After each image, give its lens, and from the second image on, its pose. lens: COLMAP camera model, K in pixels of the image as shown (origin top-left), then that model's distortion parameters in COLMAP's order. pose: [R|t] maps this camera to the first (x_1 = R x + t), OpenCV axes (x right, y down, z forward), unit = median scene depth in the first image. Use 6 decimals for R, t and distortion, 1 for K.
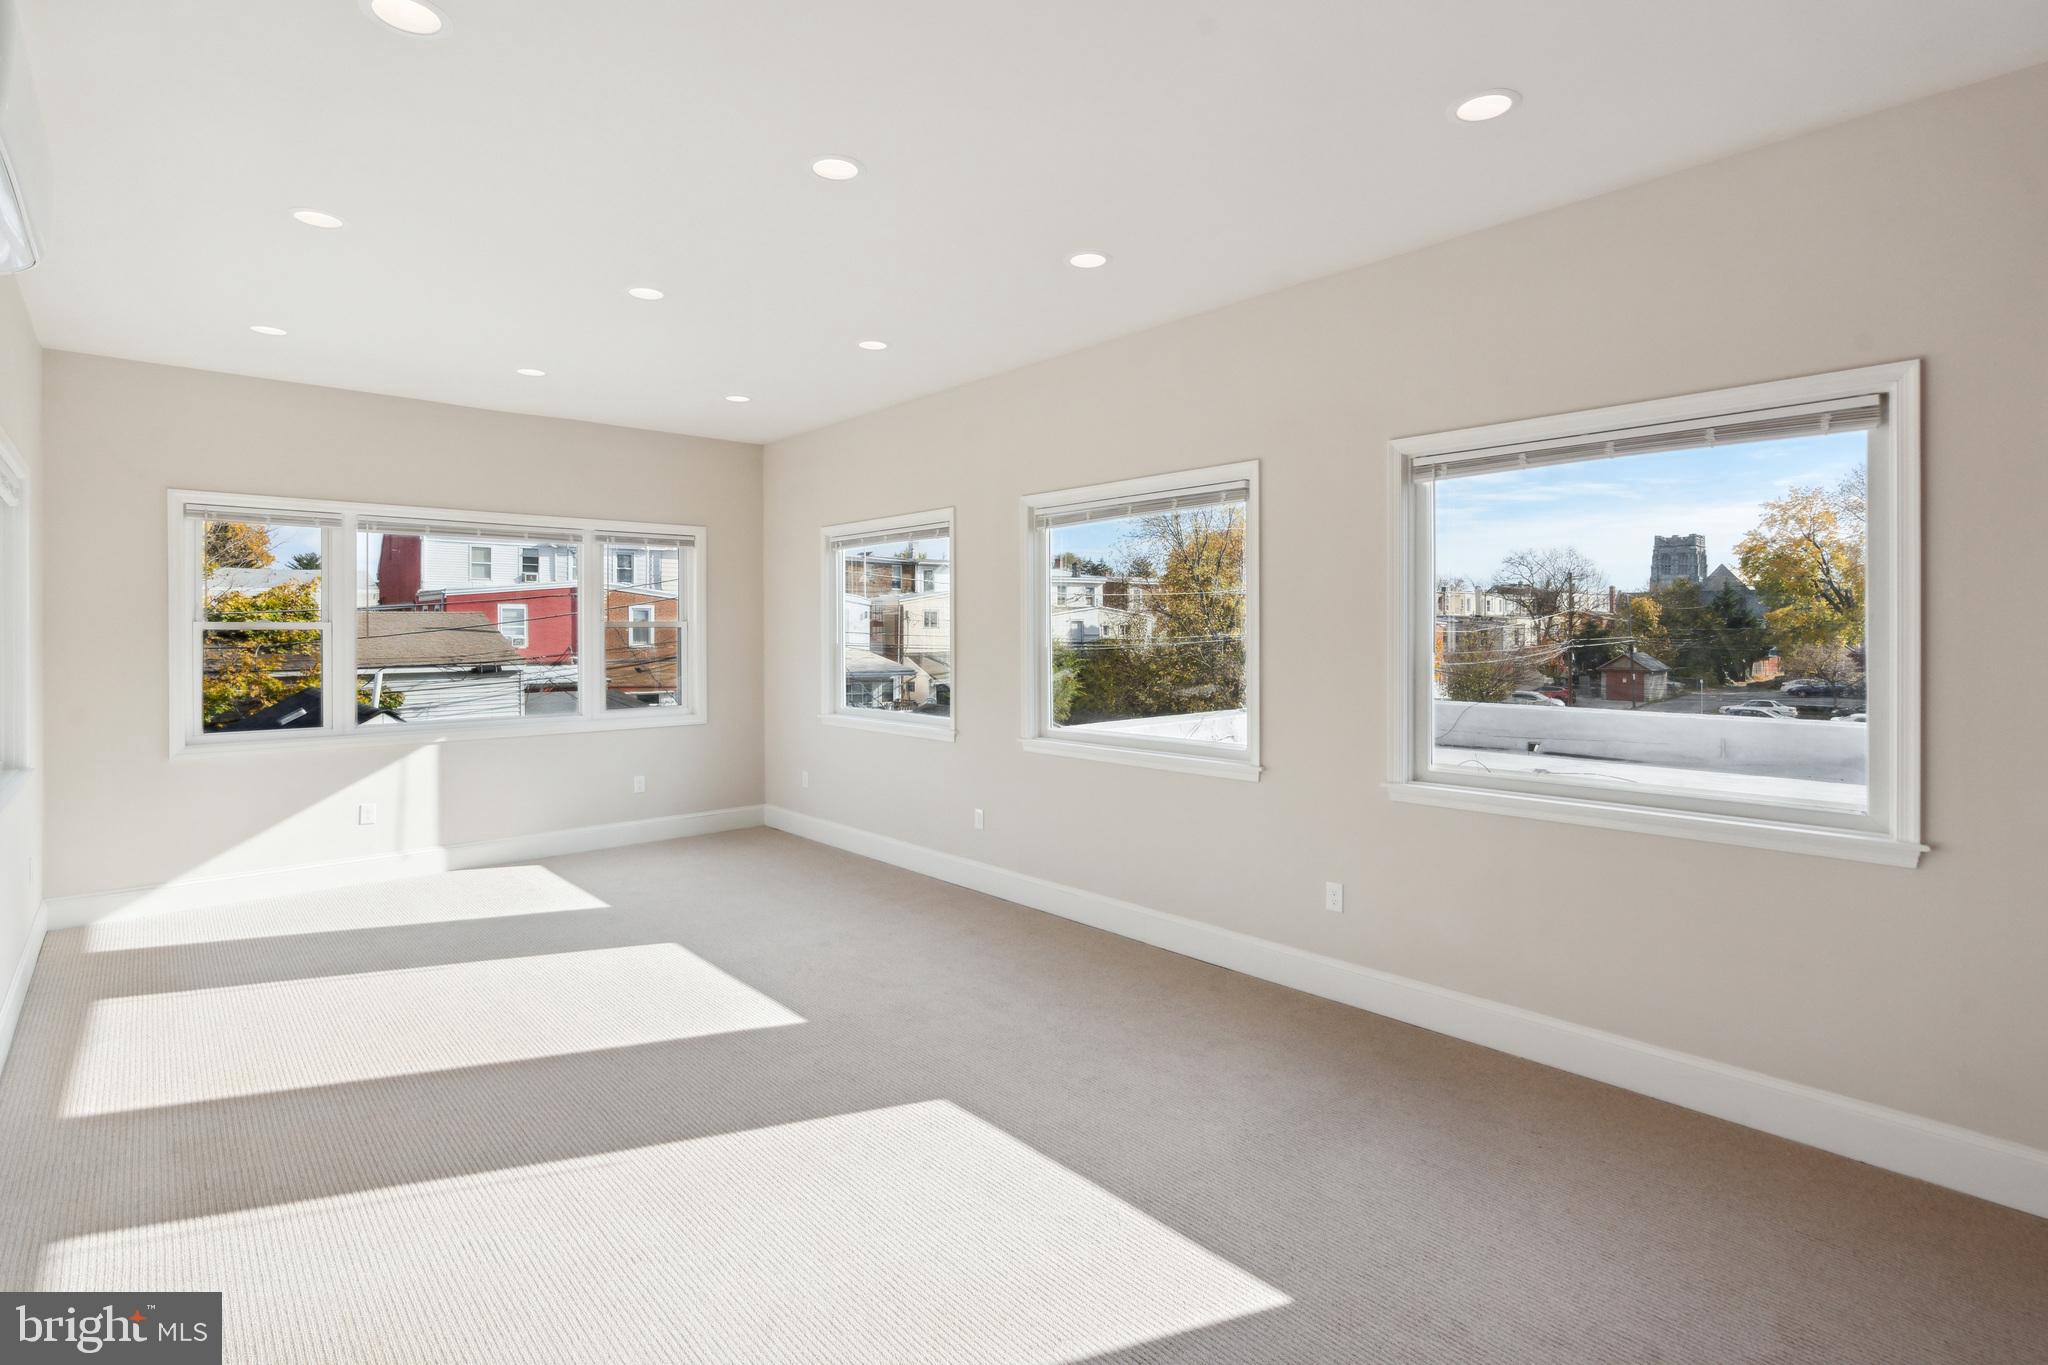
lens RADIAL K [[955.3, 0, 1021.1], [0, 955.3, 633.9], [0, 0, 1]] dist [-0.009918, 0.000819]
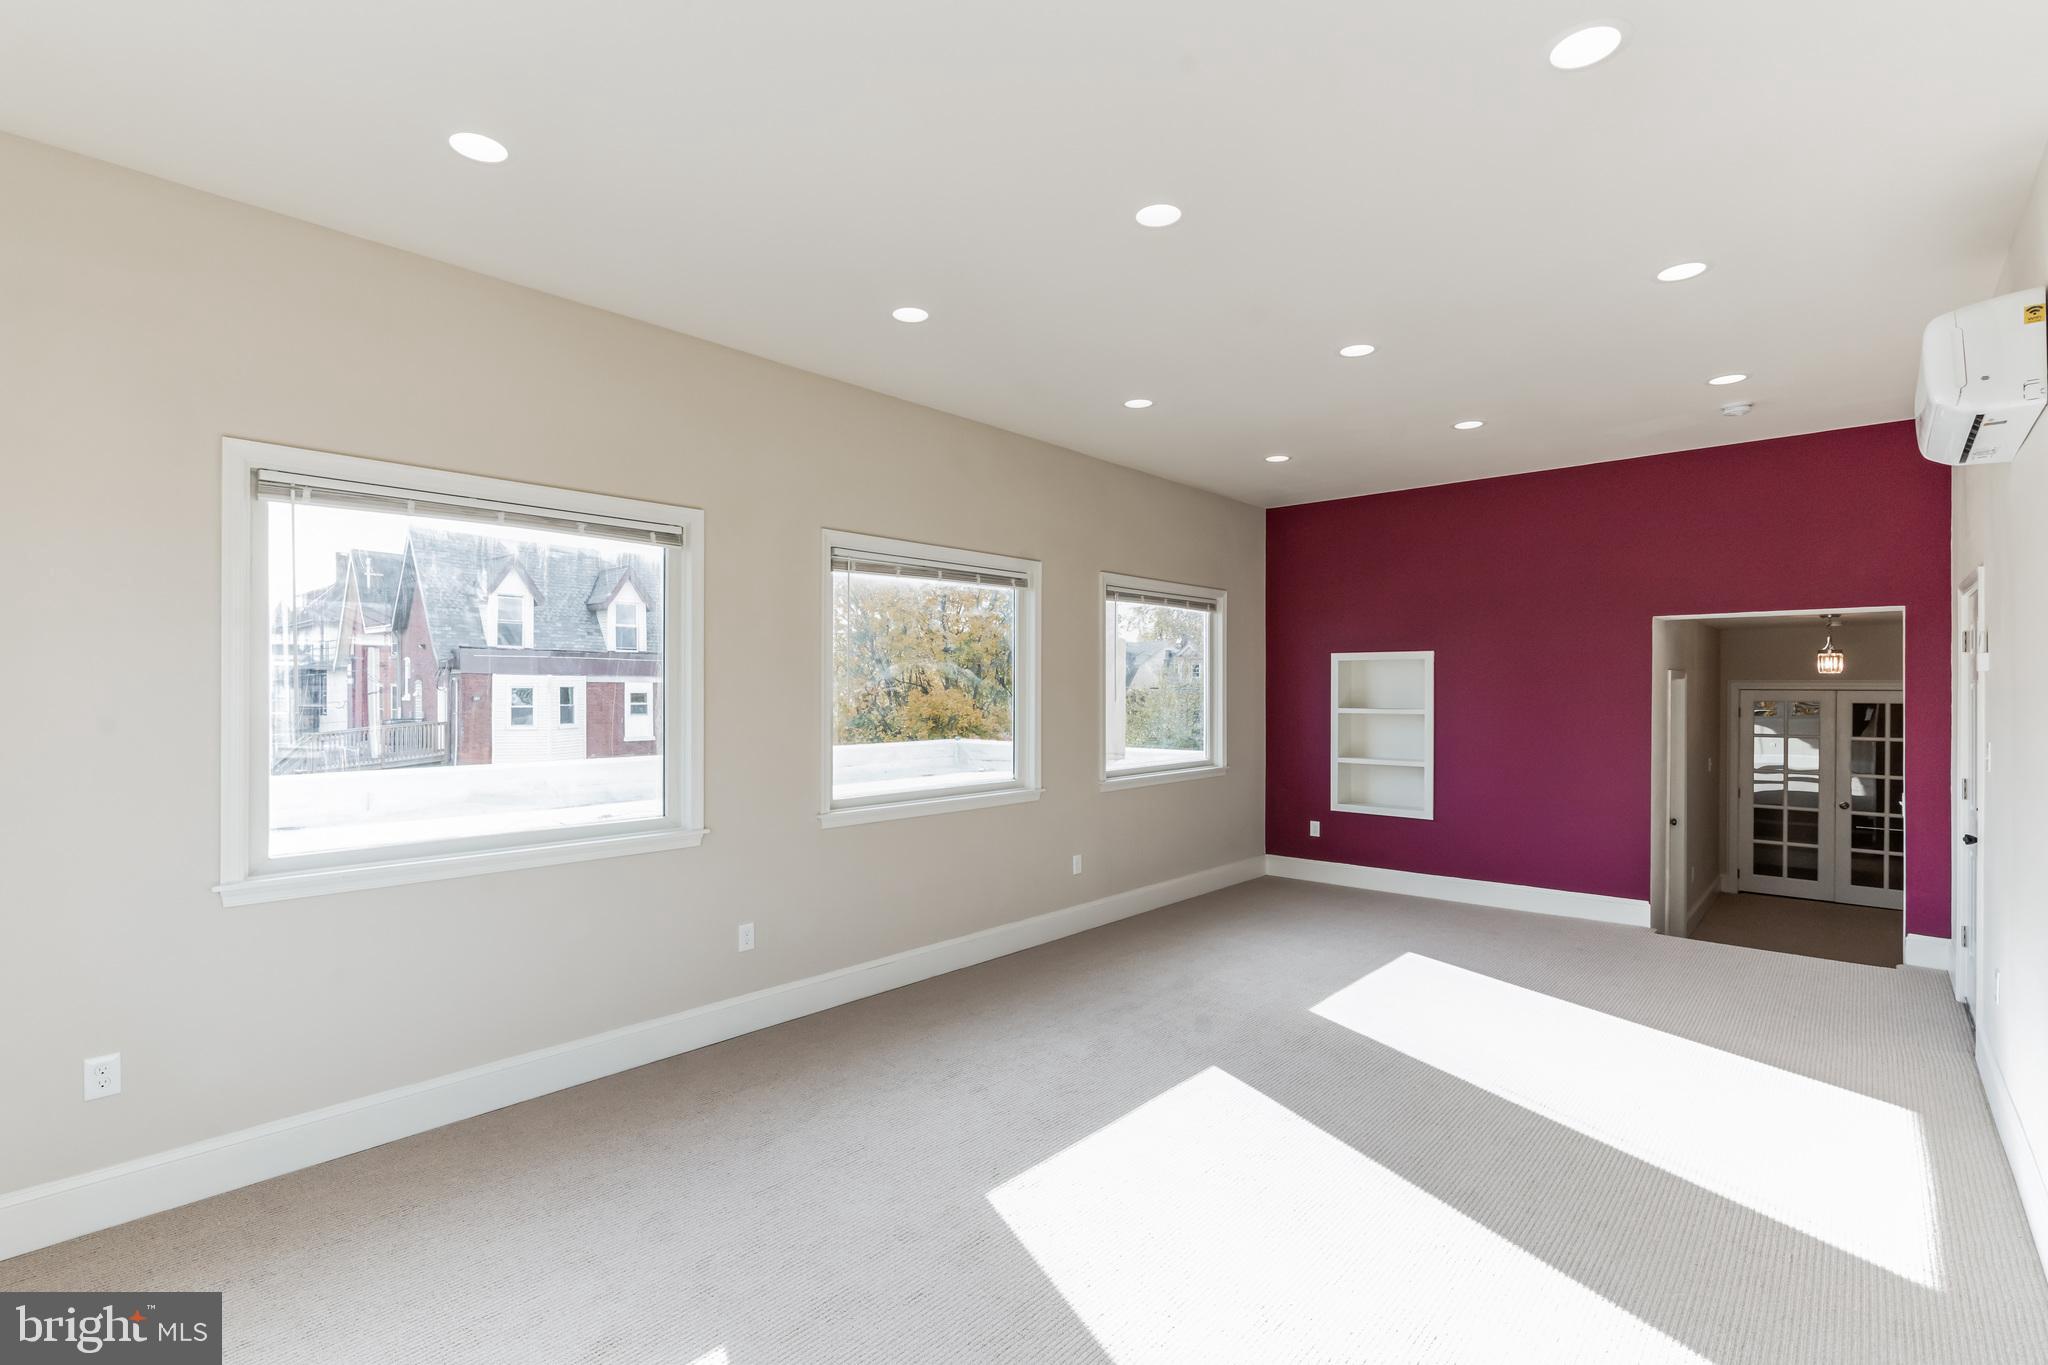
lens RADIAL K [[929.4, 0, 1018.3], [0, 929.4, 692.8], [0, 0, 1]] dist [-0.013844, 0.000382]
pose [[-0.087159, -0.001697, 0.996193, -0.666609], [-0.002520, 0.999996, 0.001483, 0.000825], [-0.996191, -0.002381, -0.087163, 0.719893]]
